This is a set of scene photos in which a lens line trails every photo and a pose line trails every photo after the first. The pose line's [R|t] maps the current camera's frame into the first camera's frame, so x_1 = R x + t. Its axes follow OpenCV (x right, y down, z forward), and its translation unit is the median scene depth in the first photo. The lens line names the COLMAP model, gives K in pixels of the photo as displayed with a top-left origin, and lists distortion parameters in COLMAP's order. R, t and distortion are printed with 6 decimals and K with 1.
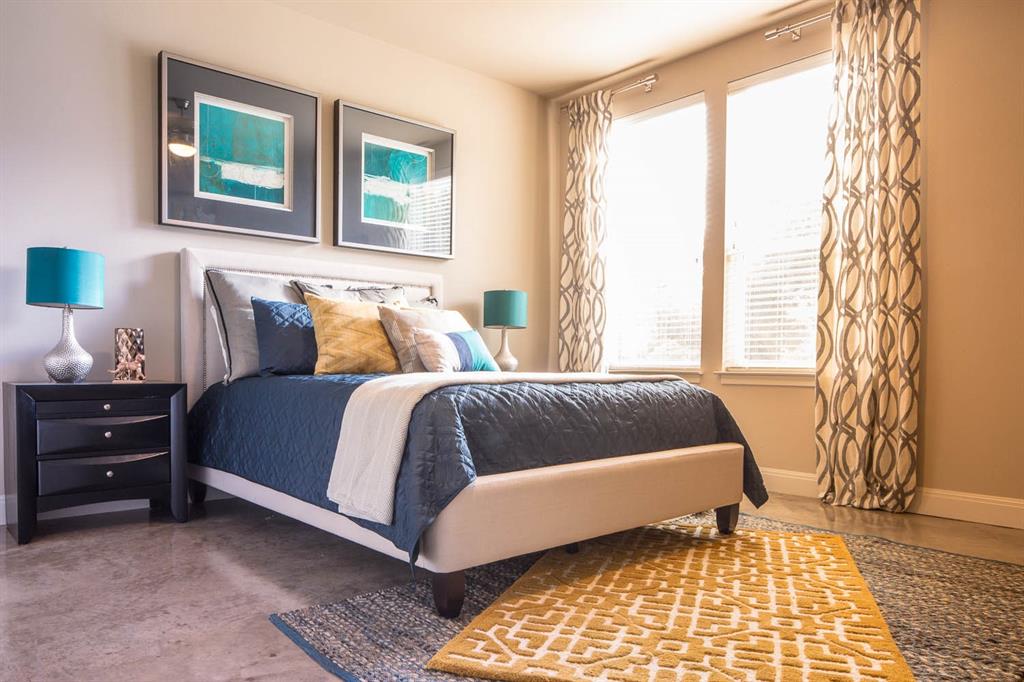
lens RADIAL K [[708.8, 0, 512.2], [0, 708.8, 357.1], [0, 0, 1]] dist [-0.003971, -0.001084]
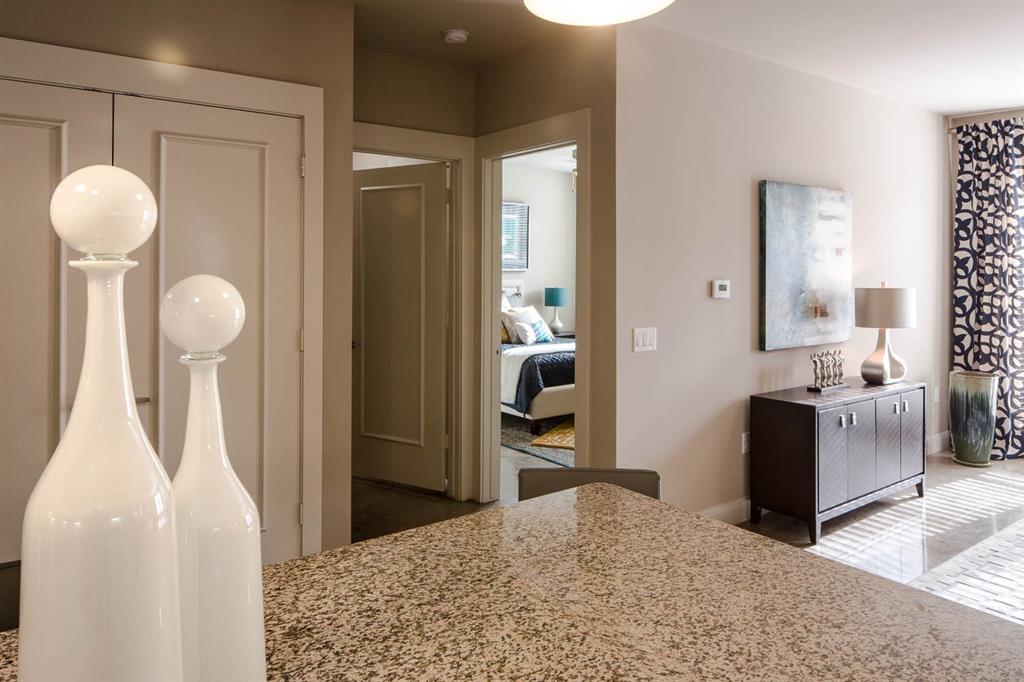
lens RADIAL K [[708.8, 0, 512.2], [0, 708.8, 357.1], [0, 0, 1]] dist [-0.003971, -0.001084]
pose [[0.997123, 0.009191, -0.075237, 0.034058], [0.001850, 0.989373, 0.145388, -0.358908], [0.075773, -0.145109, 0.986510, -1.757874]]
